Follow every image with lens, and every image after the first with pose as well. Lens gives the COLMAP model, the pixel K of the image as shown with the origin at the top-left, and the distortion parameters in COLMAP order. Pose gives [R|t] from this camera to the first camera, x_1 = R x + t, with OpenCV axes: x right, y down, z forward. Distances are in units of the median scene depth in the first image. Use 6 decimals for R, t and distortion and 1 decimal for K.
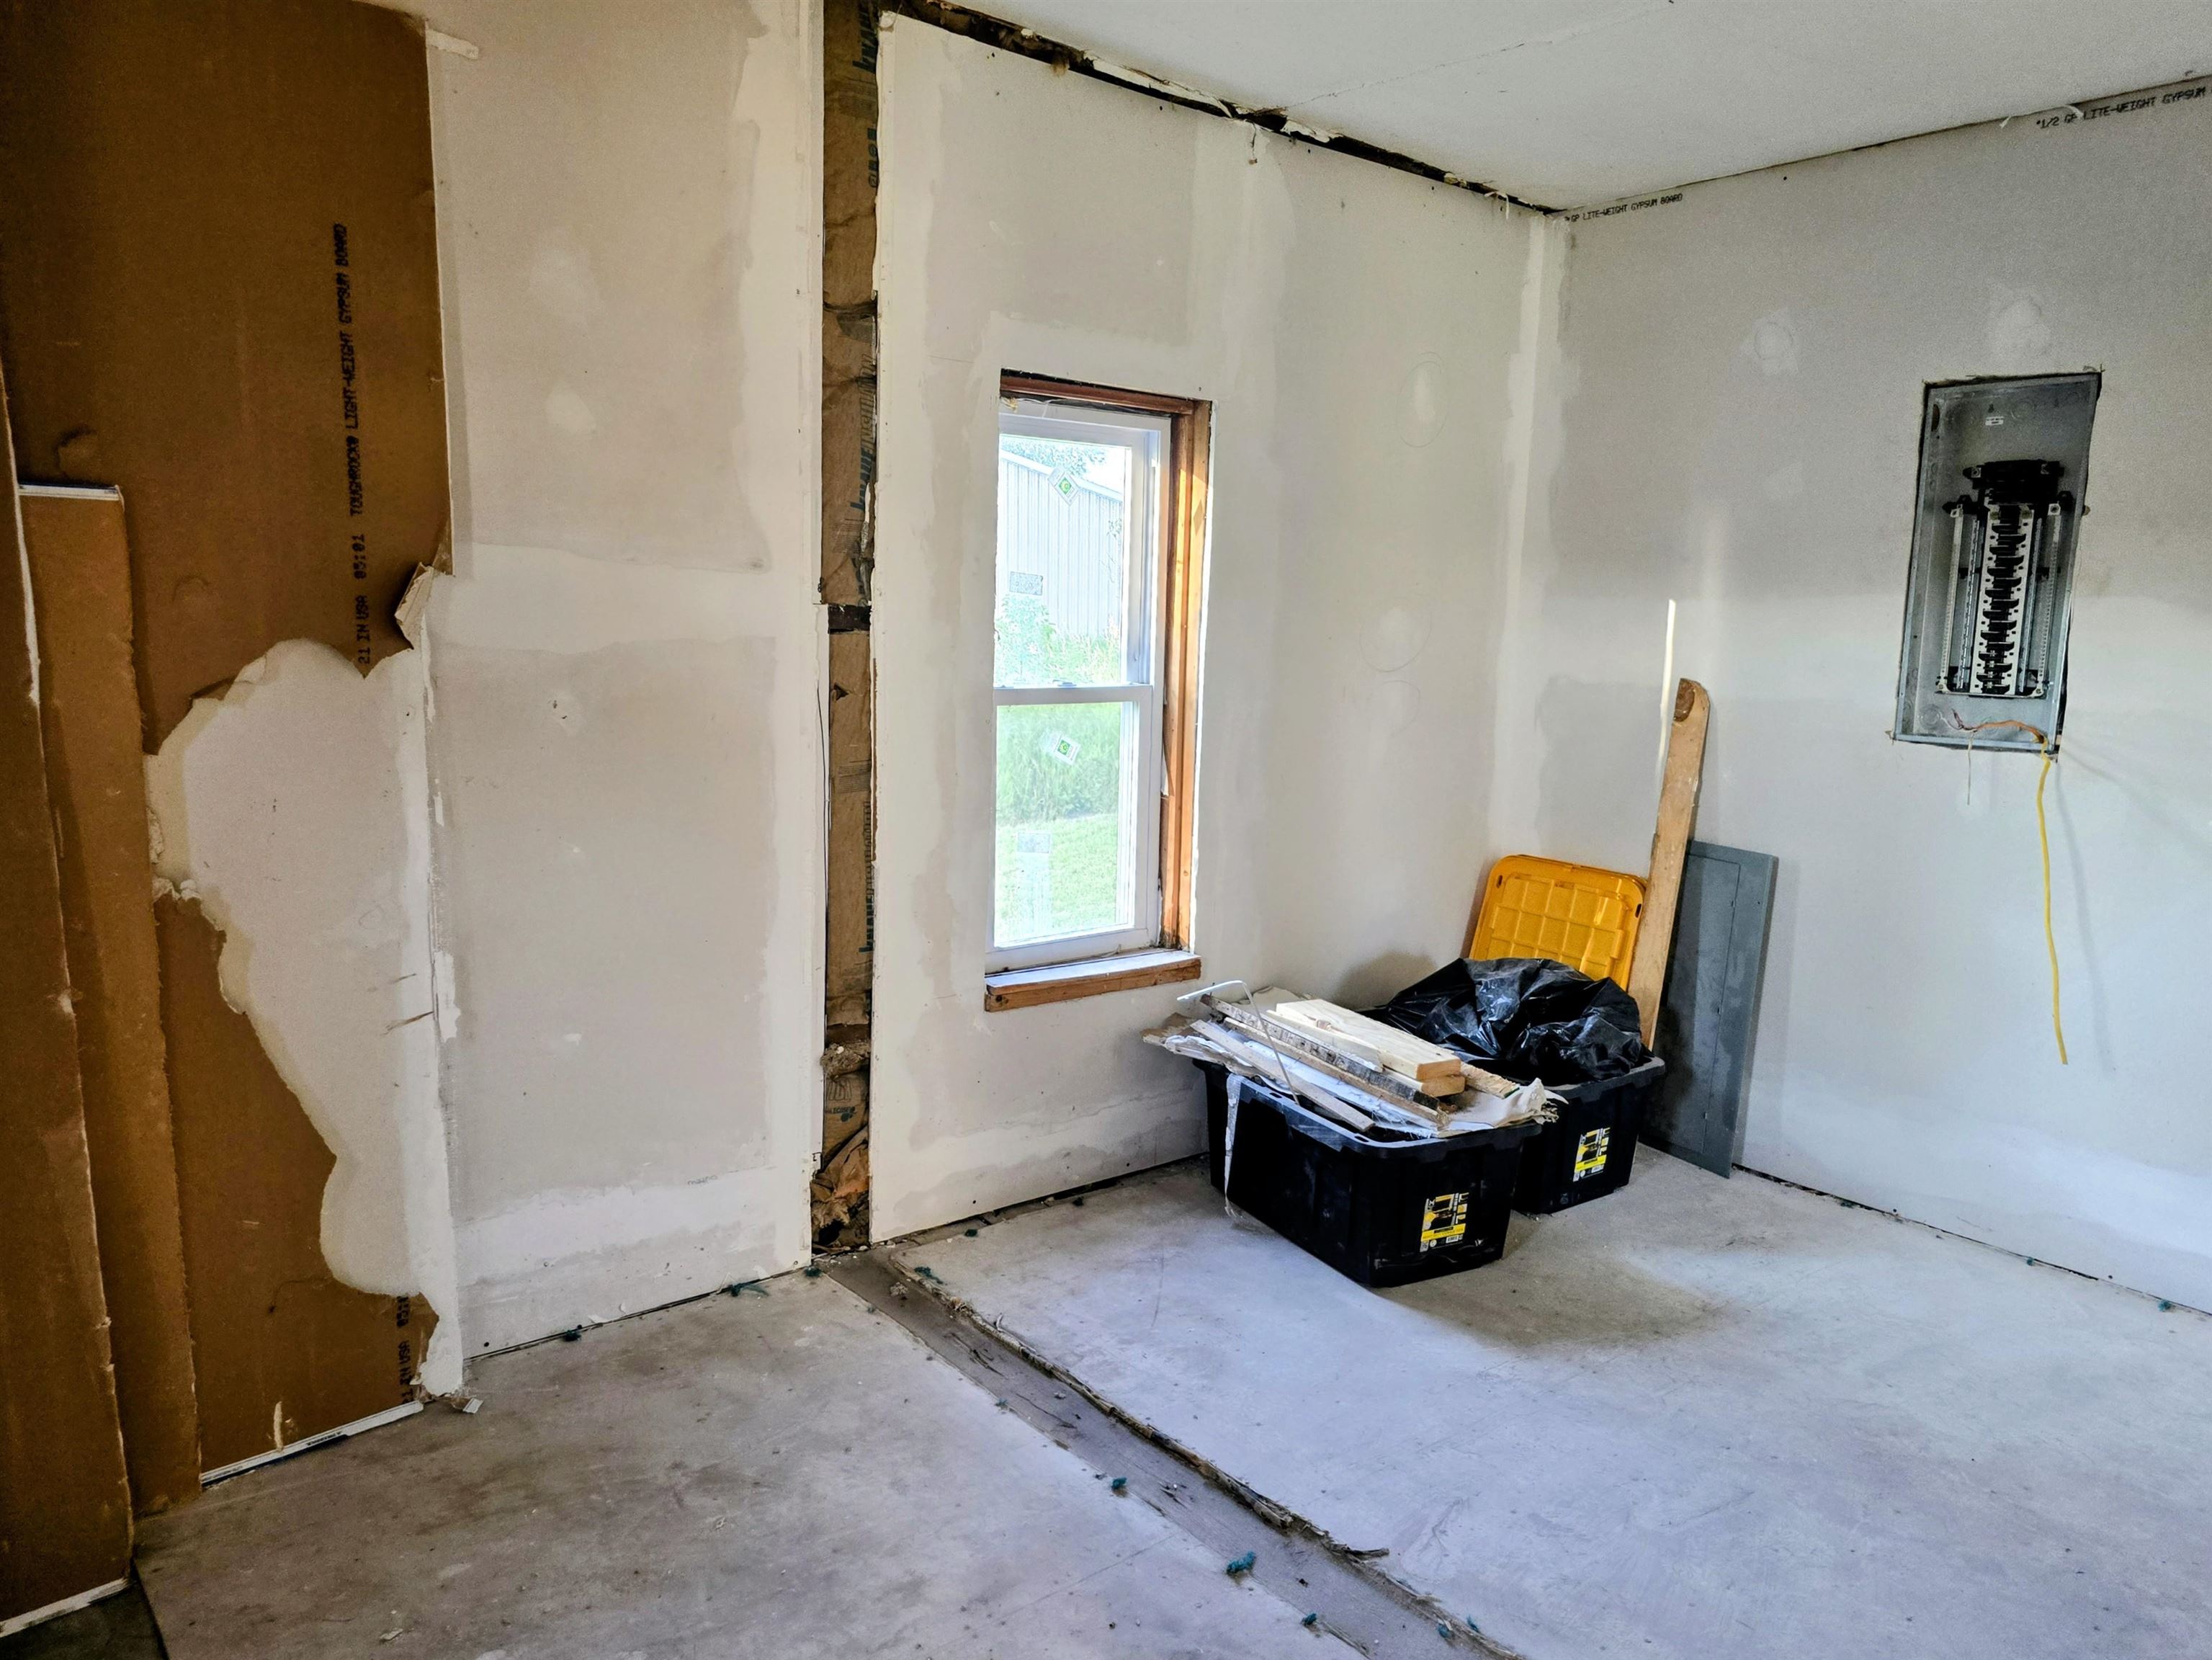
lens RADIAL K [[1482.2, 0, 1121.2], [0, 1482.2, 832.4], [0, 0, 1]] dist [0.006084, -0.002384]
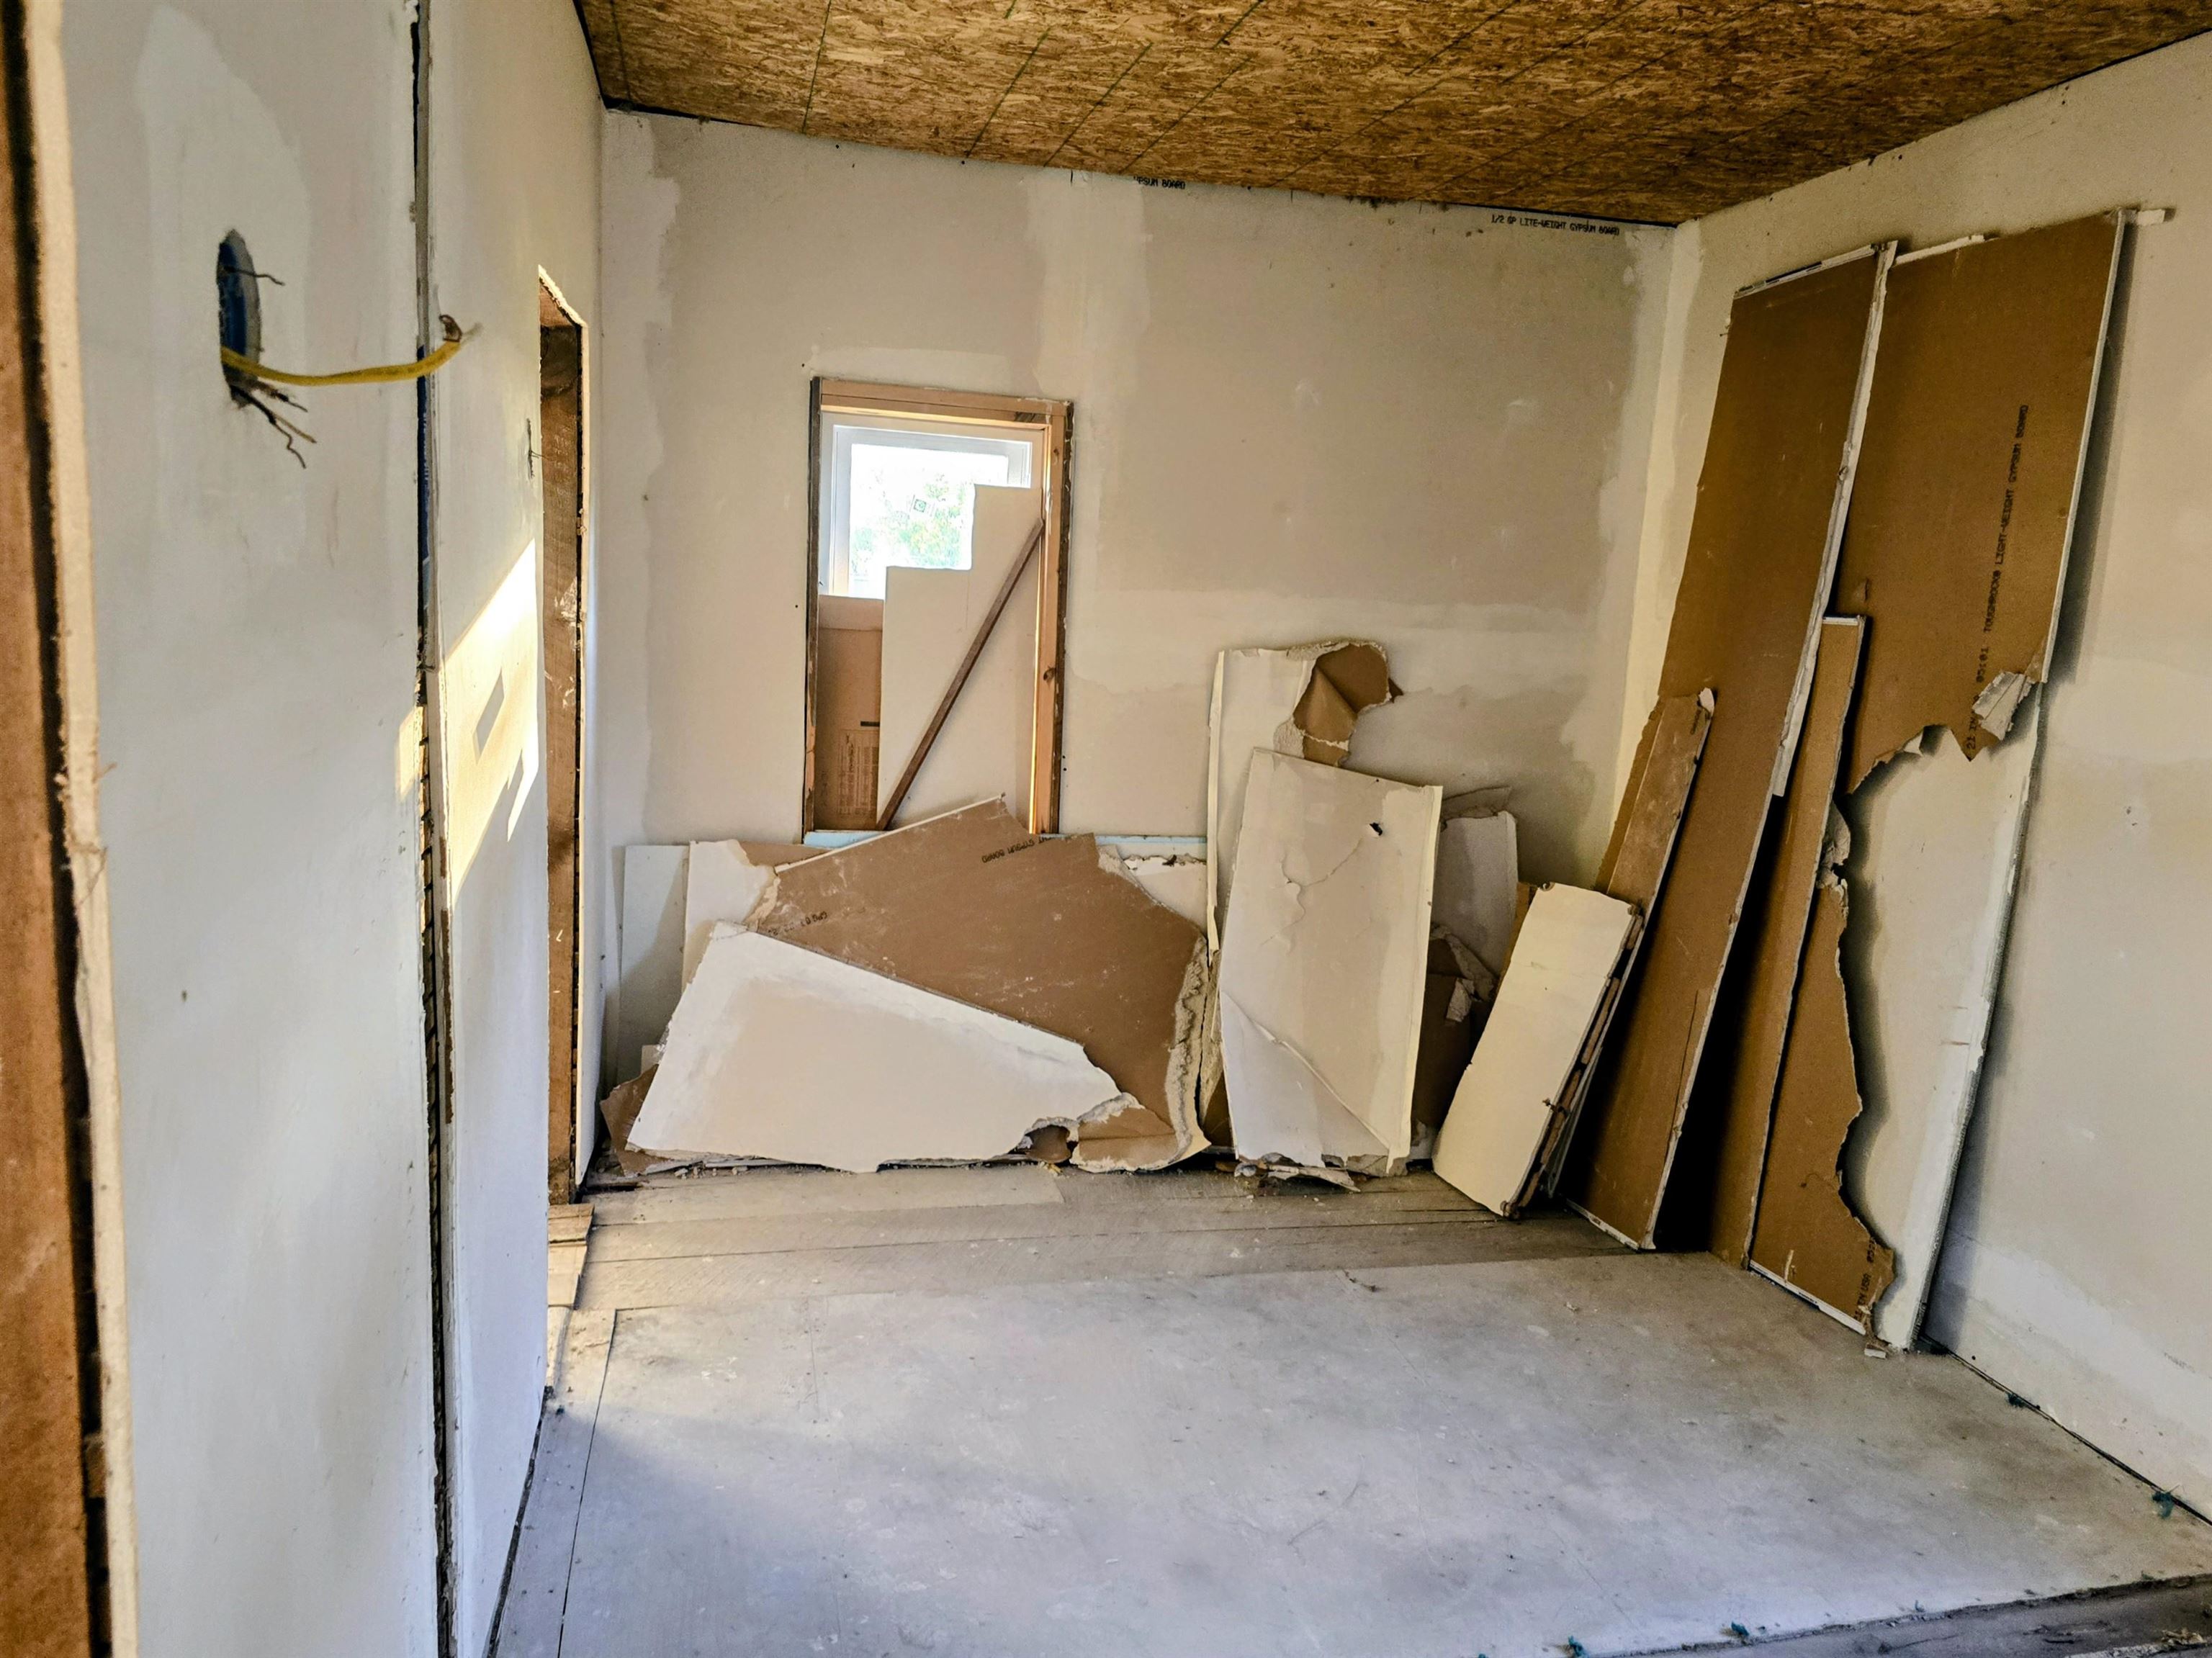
lens RADIAL K [[1481.9, 0, 1113.4], [0, 1481.9, 835.5], [0, 0, 1]] dist [0.006084, -0.002384]
pose [[-0.412964, 0.104789, -0.904699, 0.960813], [-0.191118, 0.961270, 0.198581, -0.158358], [0.890469, 0.254911, -0.376942, 0.868818]]
